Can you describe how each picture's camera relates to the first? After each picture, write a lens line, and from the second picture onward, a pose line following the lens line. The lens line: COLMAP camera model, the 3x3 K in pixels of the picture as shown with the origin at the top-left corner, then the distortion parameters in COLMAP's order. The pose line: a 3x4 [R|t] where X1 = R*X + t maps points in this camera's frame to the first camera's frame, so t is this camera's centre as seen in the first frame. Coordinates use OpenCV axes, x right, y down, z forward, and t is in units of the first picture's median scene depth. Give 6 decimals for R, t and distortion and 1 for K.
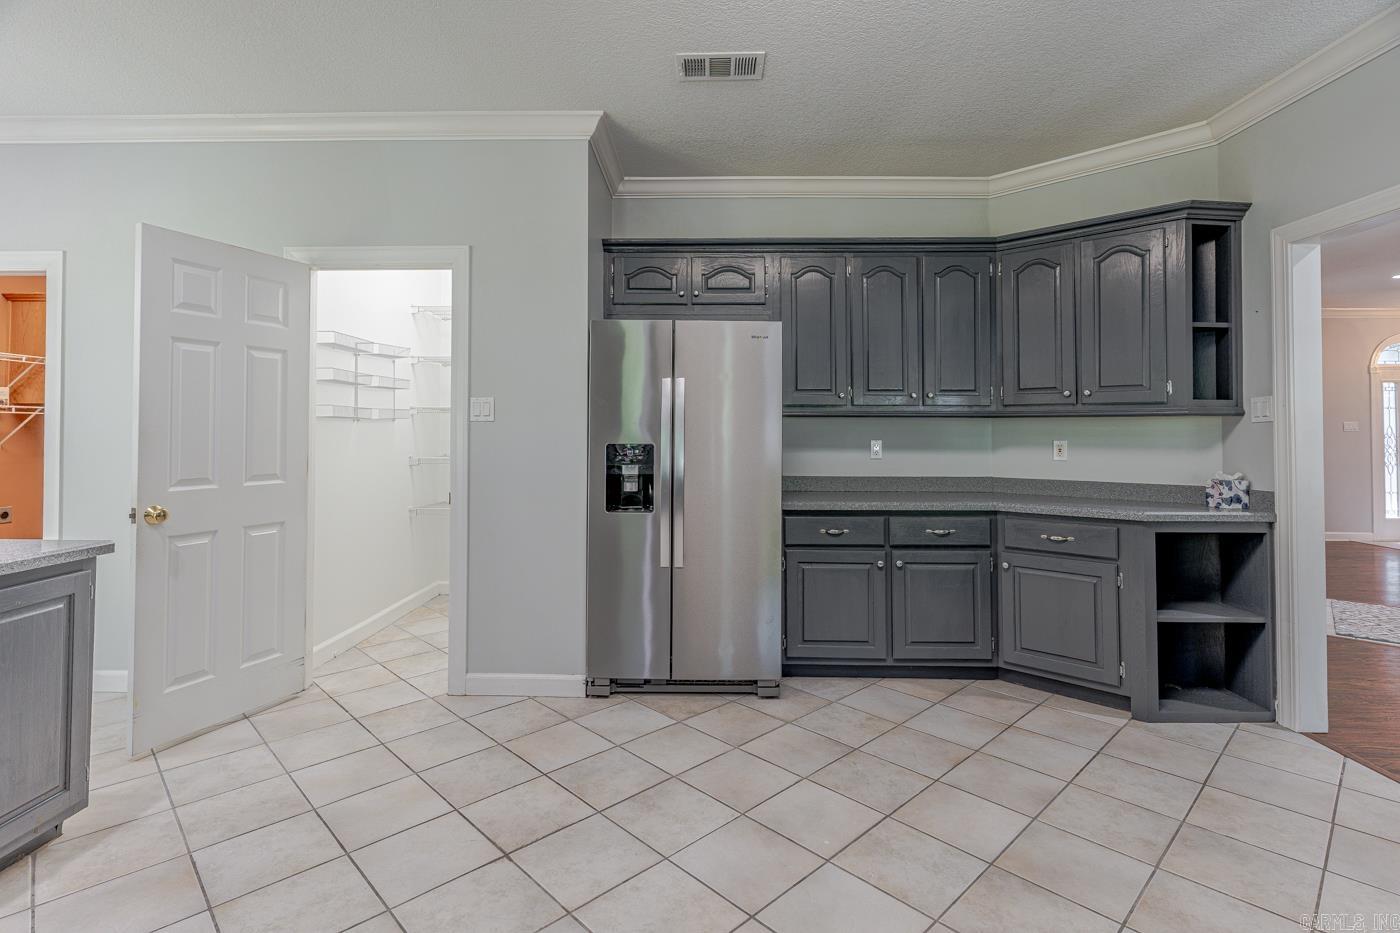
lens RADIAL K [[682.8, 0, 696.5], [0, 682.8, 417.9], [0, 0, 1]] dist [-0.001227, -0.001099]
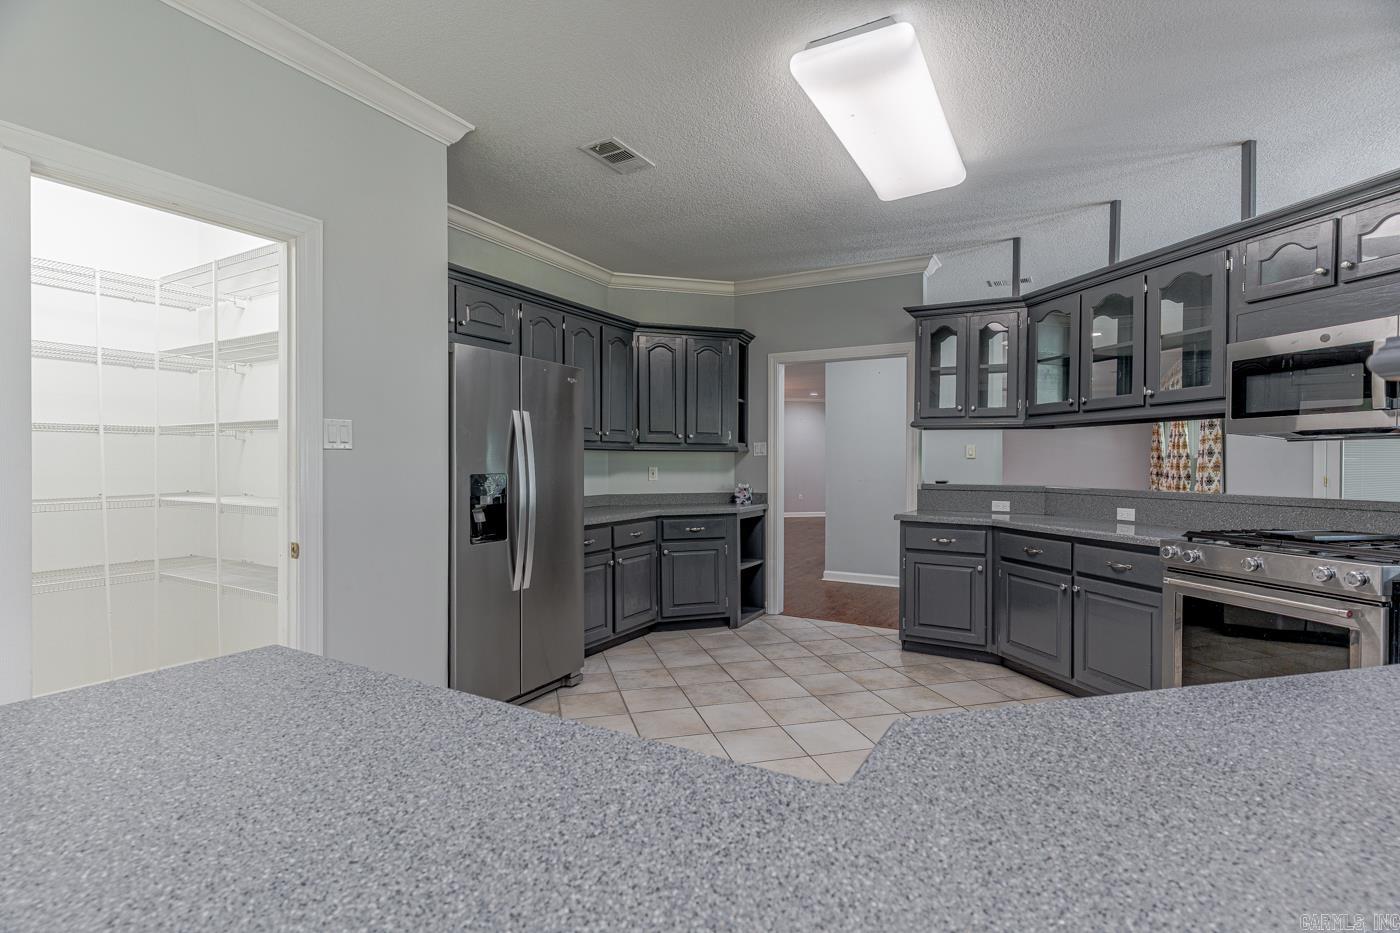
lens RADIAL K [[673.6, 0, 691.7], [0, 673.6, 463.1], [0, 0, 1]] dist [0.001561, 0.000037]
pose [[0.475624, -0.003956, 0.879640, -0.838314], [-0.022151, 0.999619, 0.016473, -0.001062], [-0.879370, -0.027319, 0.475355, 0.275555]]
